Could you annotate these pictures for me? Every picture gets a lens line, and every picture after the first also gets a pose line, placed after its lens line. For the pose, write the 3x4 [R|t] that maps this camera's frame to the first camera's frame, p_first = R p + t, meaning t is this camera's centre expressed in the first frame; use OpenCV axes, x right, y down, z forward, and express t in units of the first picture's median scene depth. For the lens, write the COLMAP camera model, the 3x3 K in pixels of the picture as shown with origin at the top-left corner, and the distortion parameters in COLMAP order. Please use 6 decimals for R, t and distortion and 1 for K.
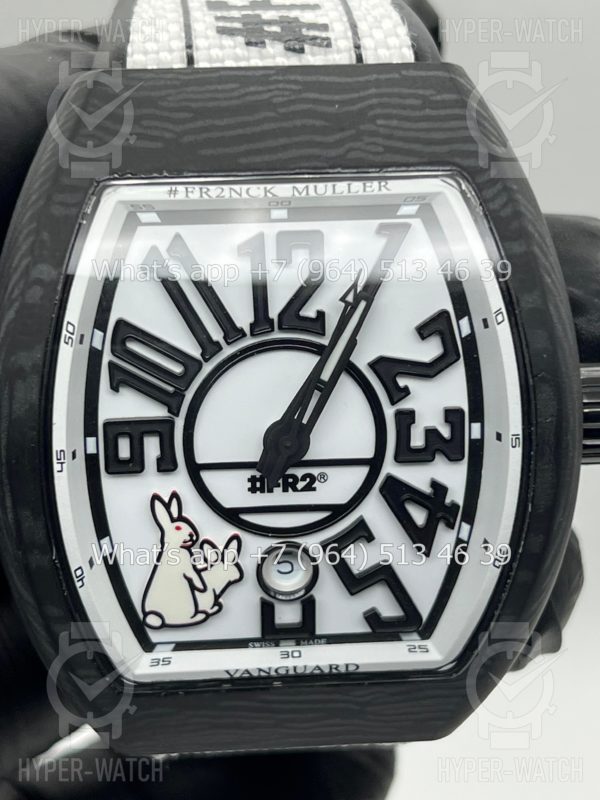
lens RADIAL K [[1913.9, 0, 294.8], [0, 1913.9, 399.9], [0, 0, 1]] dist [0.200907, 0.000000]
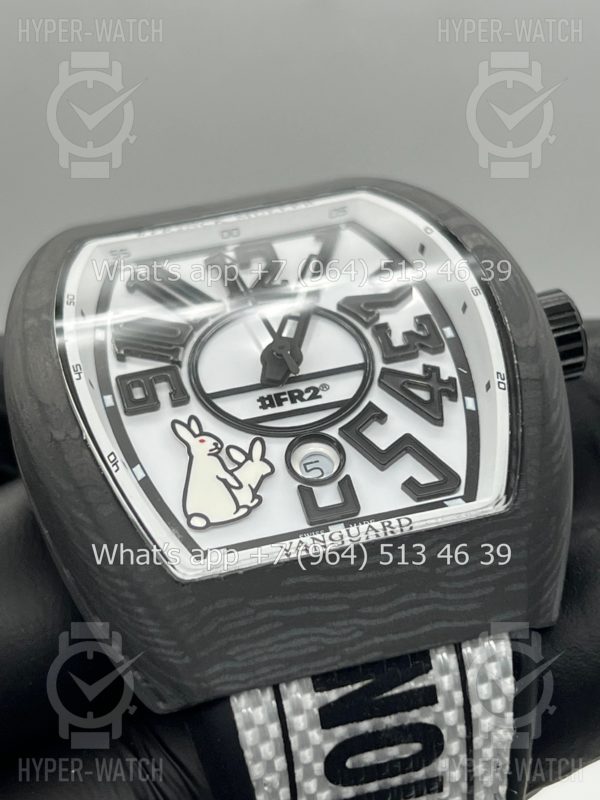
lens RADIAL K [[1913.9, 0, 299.5], [0, 1913.9, 394.2], [0, 0, 1]] dist [0.200907, 0.000000]
pose [[0.965099, -0.242640, 0.098542, -0.106953], [0.216360, 0.526719, -0.822044, 0.932080], [0.147556, 0.814674, 0.560833, 0.400338]]
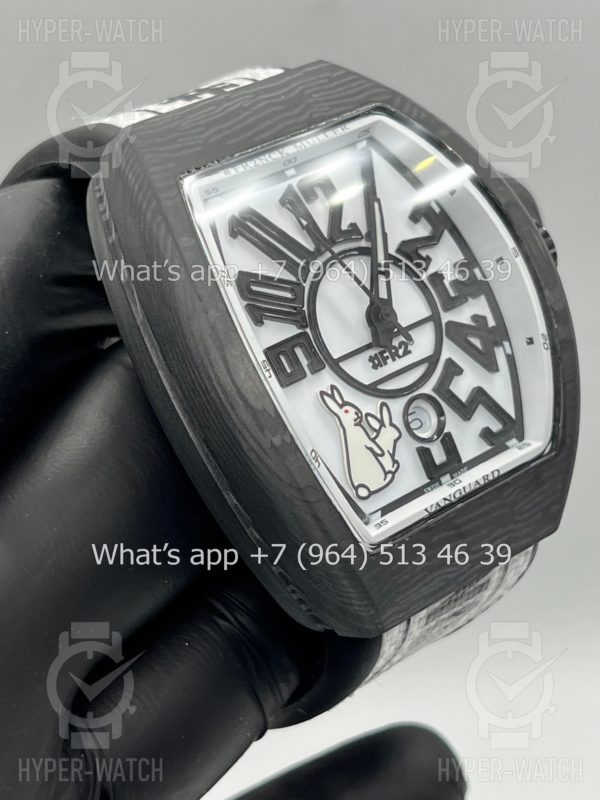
lens RADIAL K [[1913.9, 0, 329.2], [0, 1913.9, 396.6], [0, 0, 1]] dist [0.200907, 0.000000]
pose [[0.778810, -0.360510, 0.513310, -0.711204], [0.531274, 0.814170, -0.234254, 0.347548], [-0.333471, 0.455147, 0.825614, -0.032825]]
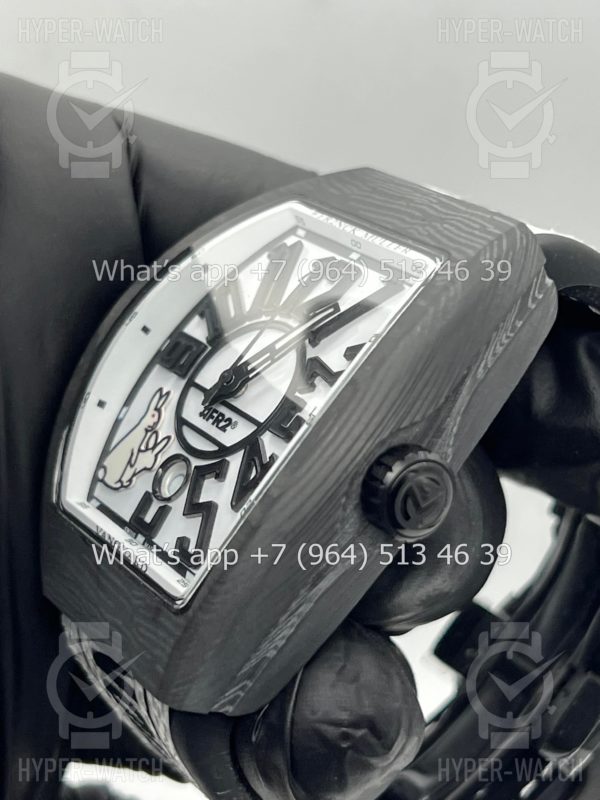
lens RADIAL K [[1954.4, 0, 298.7], [0, 1954.4, 403.1], [0, 0, 1]] dist [-0.206674, 0.000000]
pose [[0.463696, 0.268257, -0.844408, 1.087521], [-0.743932, 0.635507, -0.206629, 0.260016], [0.481197, 0.723995, 0.494247, 0.398493]]
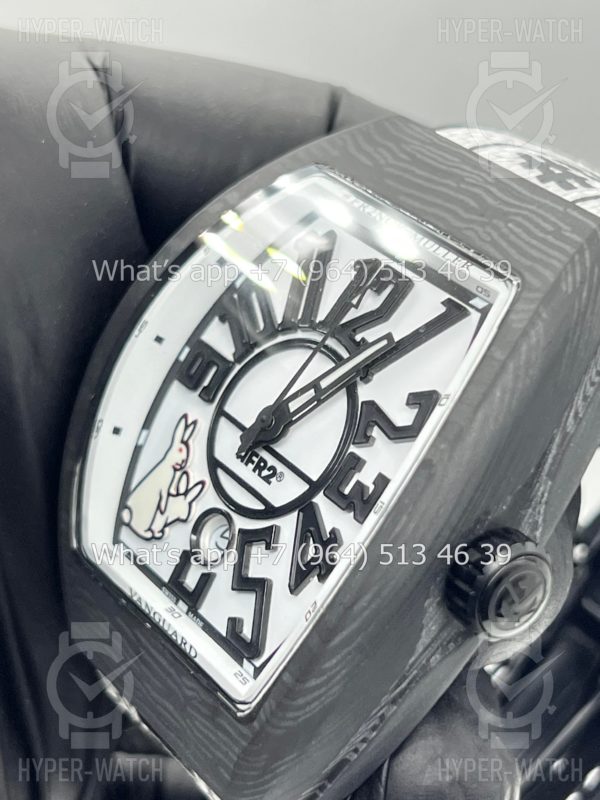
lens RADIAL K [[1913.9, 0, 298.5], [0, 1913.9, 396.2], [0, 0, 1]] dist [0.200907, 0.000000]
pose [[0.514830, 0.408141, -0.753904, 0.802325], [-0.679979, 0.729962, -0.069168, 0.074870], [0.522091, 0.548249, 0.653334, 0.294818]]
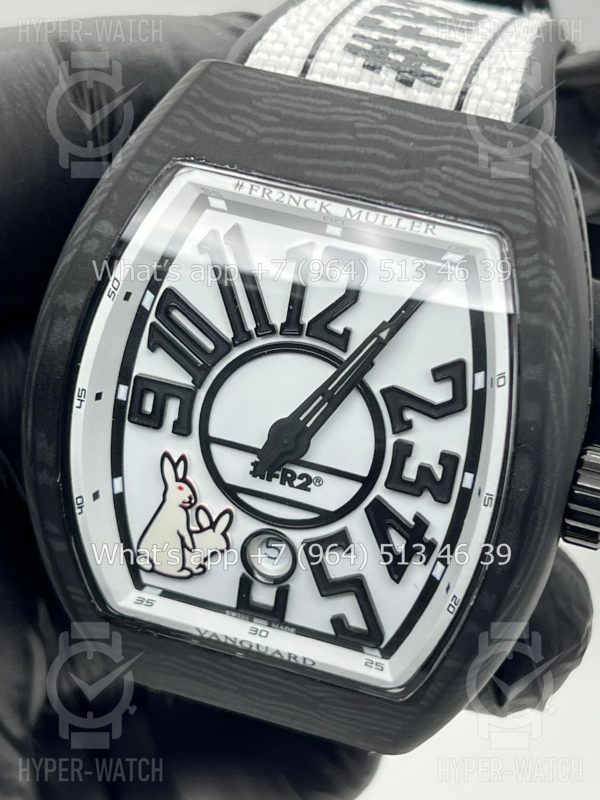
lens RADIAL K [[1913.9, 0, 289.8], [0, 1913.9, 394.0], [0, 0, 1]] dist [0.200907, 0.000000]
pose [[0.922745, 0.272333, -0.272722, 0.277288], [-0.263849, 0.962160, 0.068064, -0.074245], [0.280938, 0.009152, 0.959682, -0.019468]]
